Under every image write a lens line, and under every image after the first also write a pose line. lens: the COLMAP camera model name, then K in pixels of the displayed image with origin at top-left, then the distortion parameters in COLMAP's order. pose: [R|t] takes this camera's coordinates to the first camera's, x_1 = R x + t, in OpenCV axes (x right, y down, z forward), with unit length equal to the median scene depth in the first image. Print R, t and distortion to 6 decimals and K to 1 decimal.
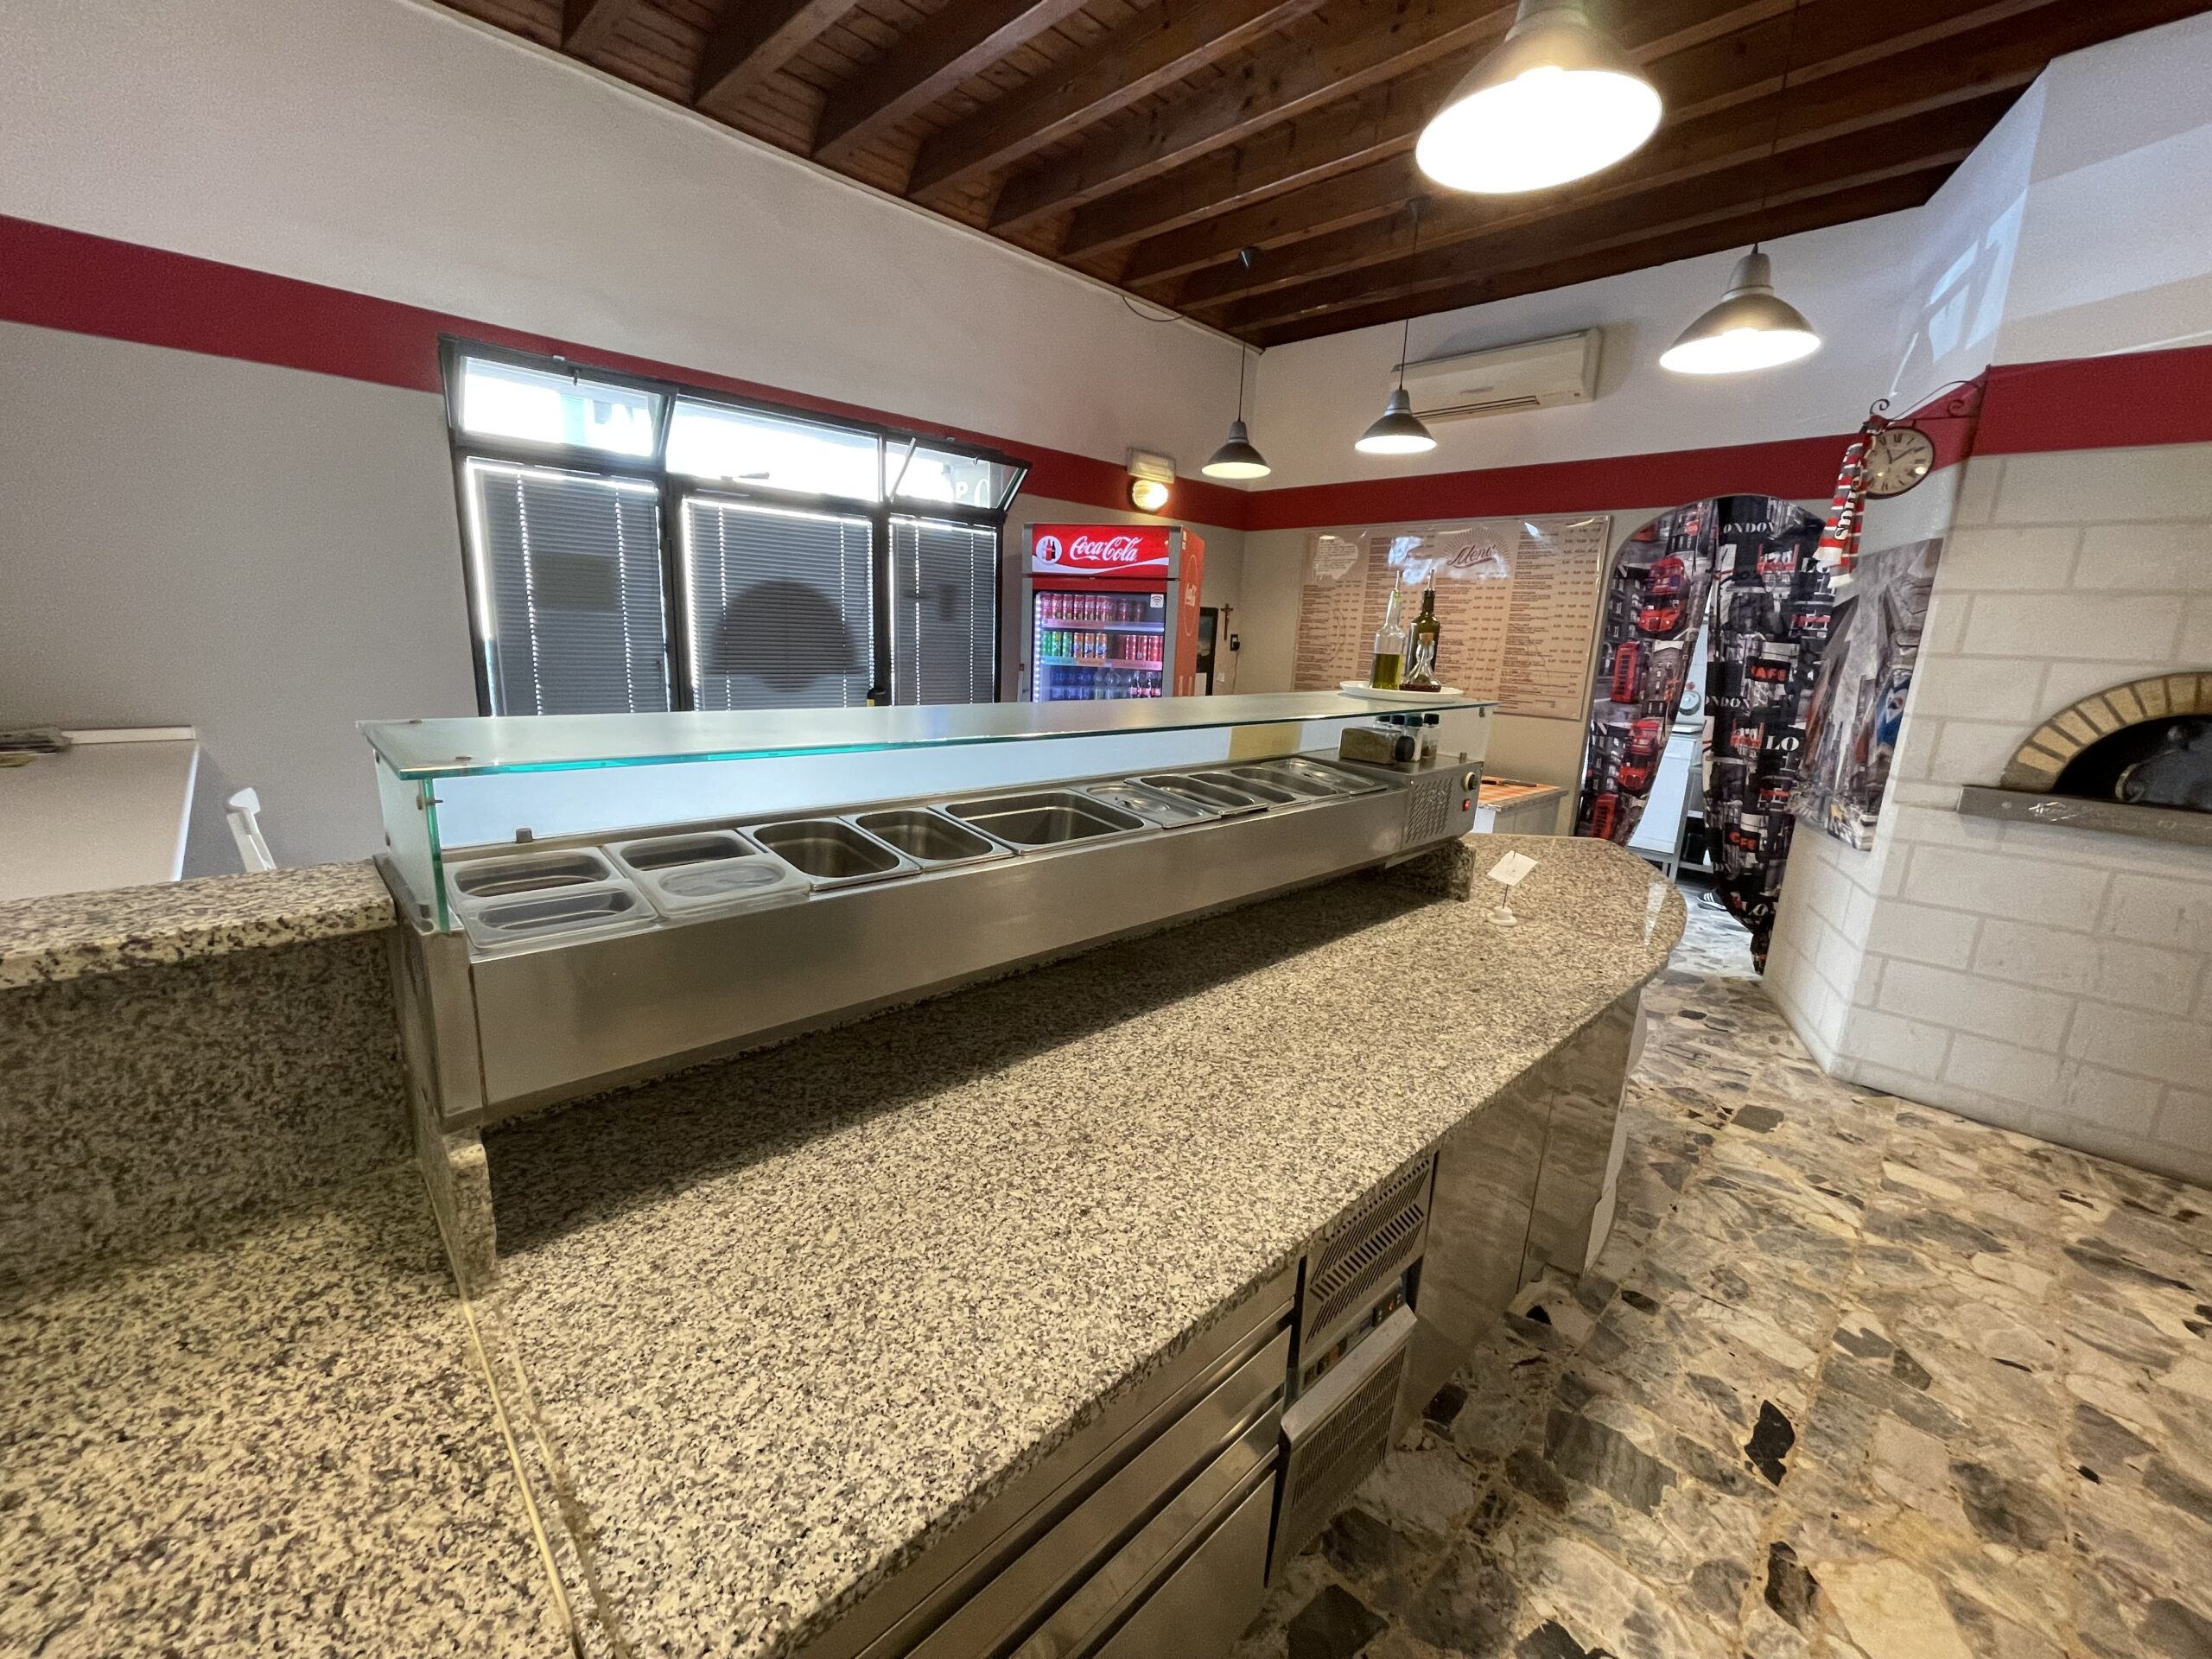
lens RADIAL K [[890.0, 0, 1098.8], [0, 890.0, 826.0], [0, 0, 1]] dist [-0.005651, 0.001167]
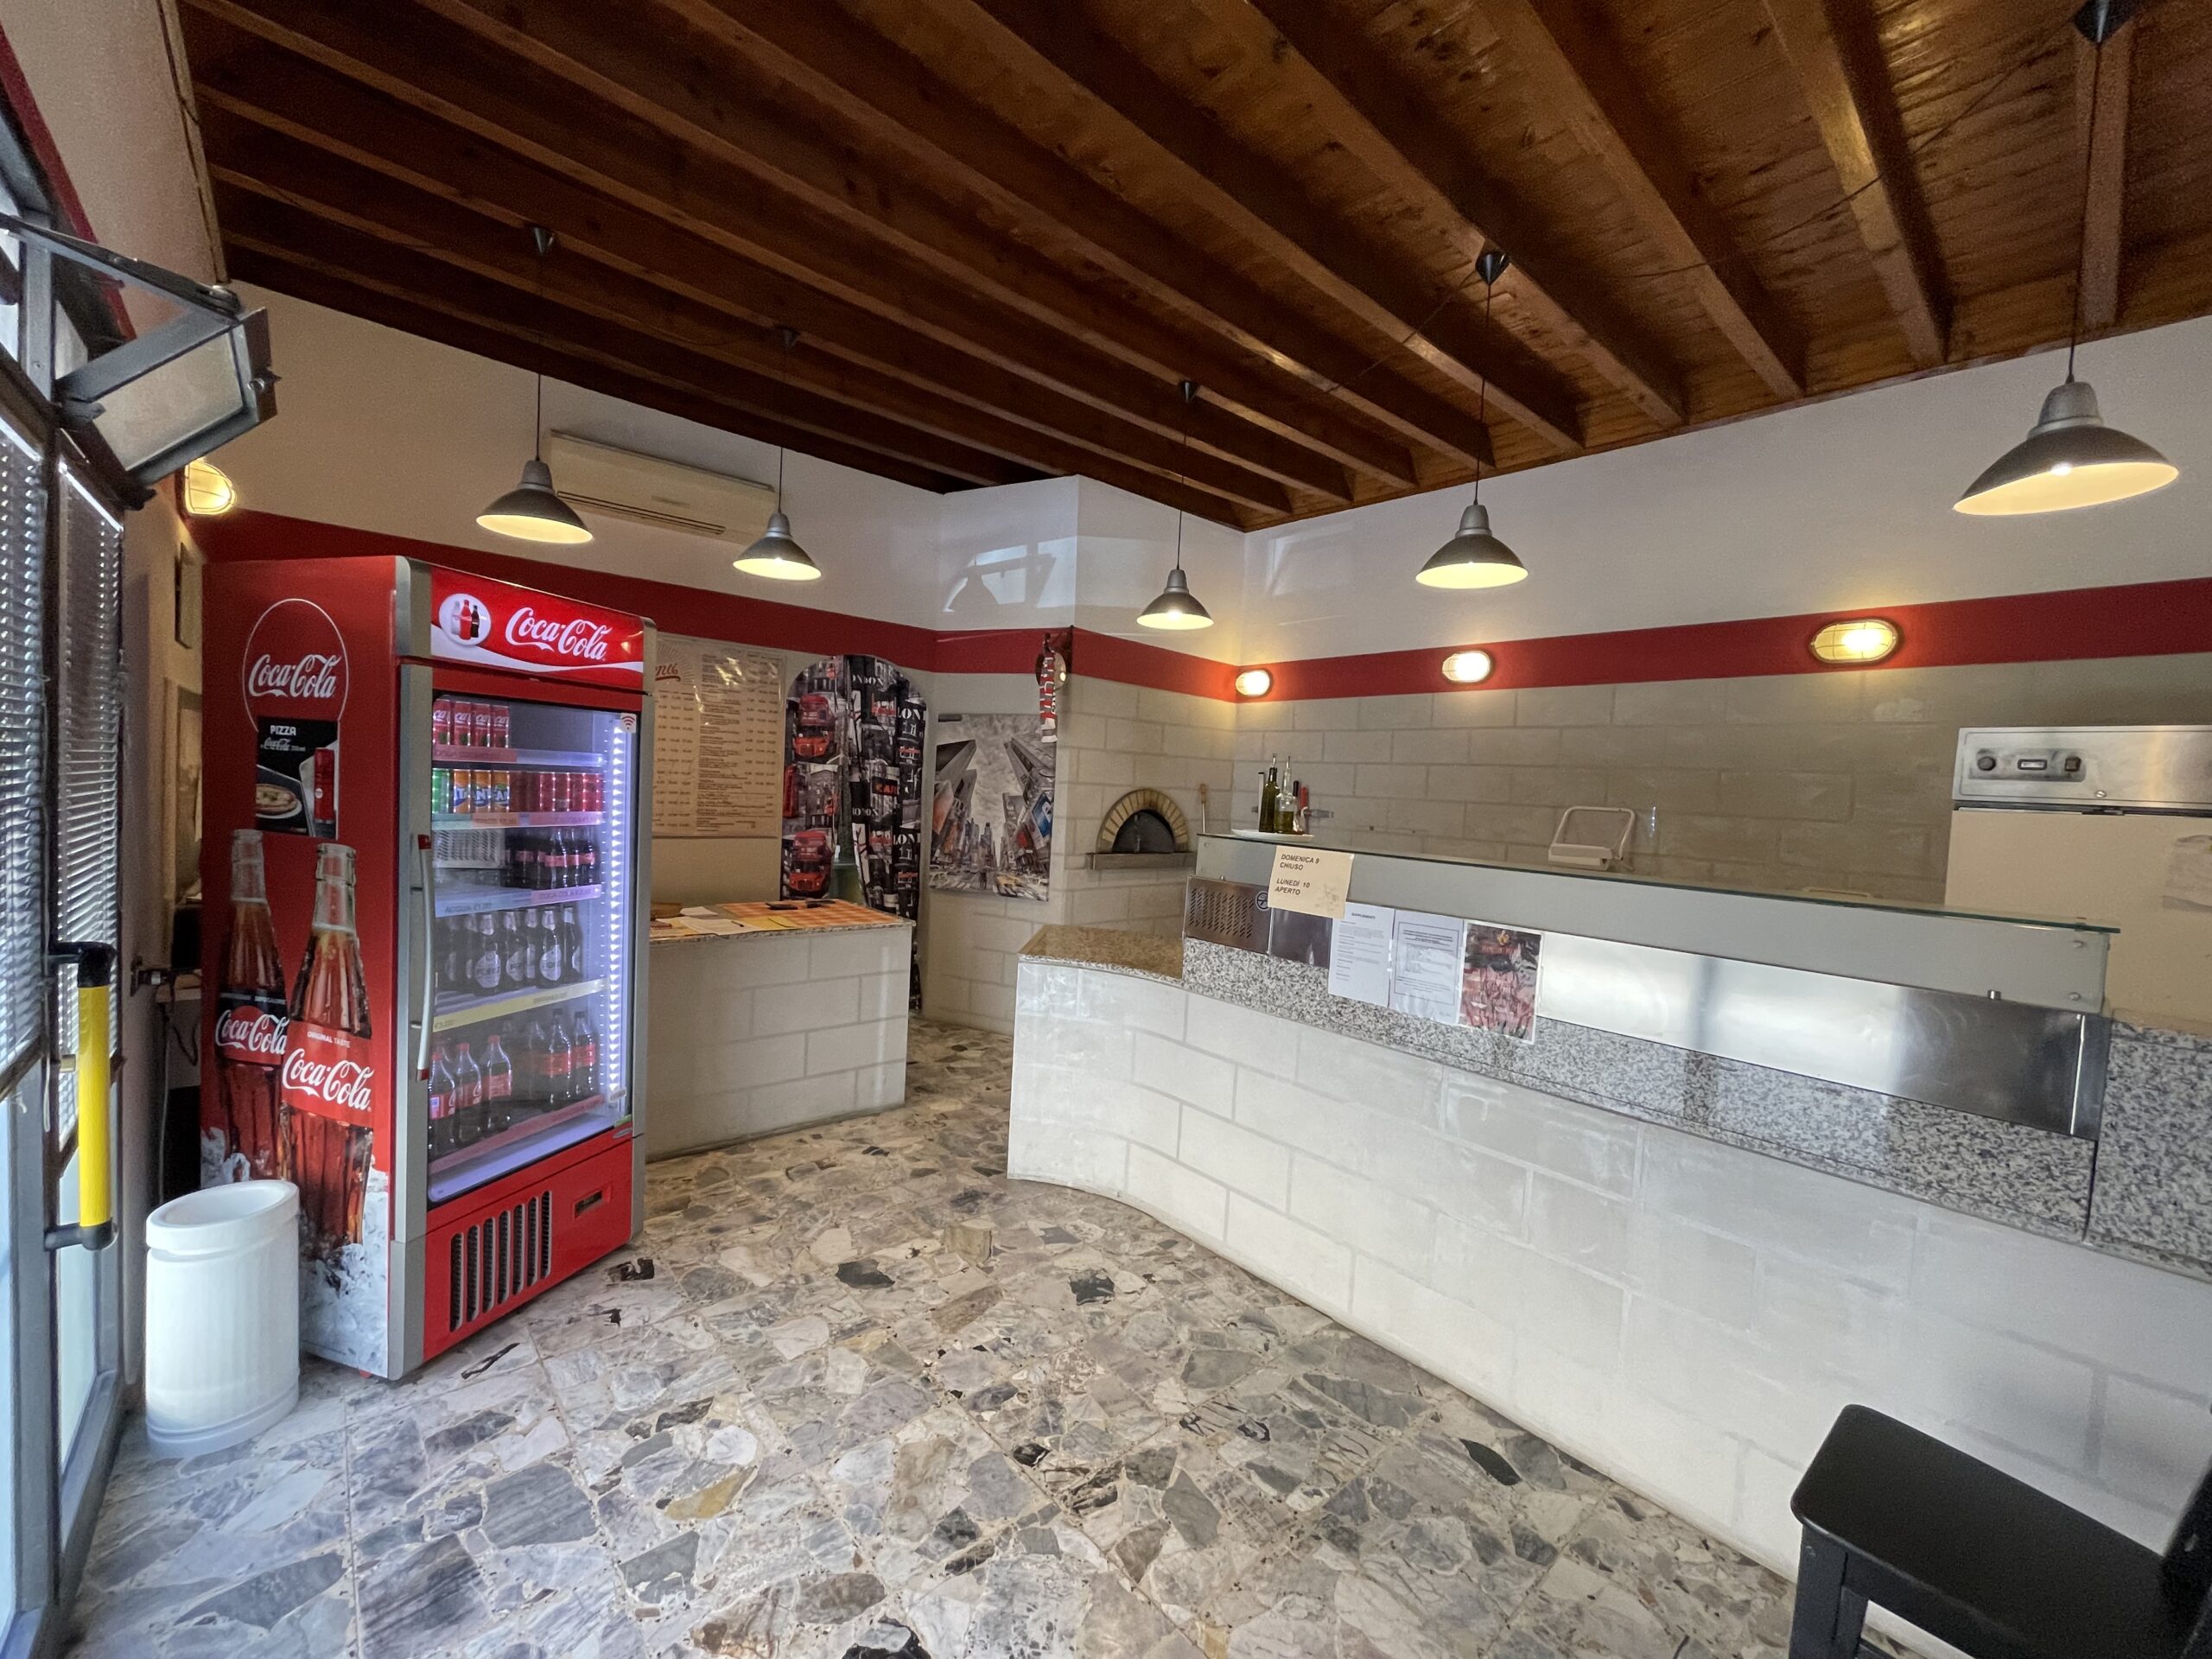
lens RADIAL K [[890.0, 0, 1098.1], [0, 890.0, 826.2], [0, 0, 1]] dist [-0.005651, 0.001167]
pose [[0.049276, -0.085063, 0.995156, -0.800937], [0.164840, 0.983396, 0.075896, -0.233483], [-0.985089, 0.160301, 0.062480, 0.857947]]
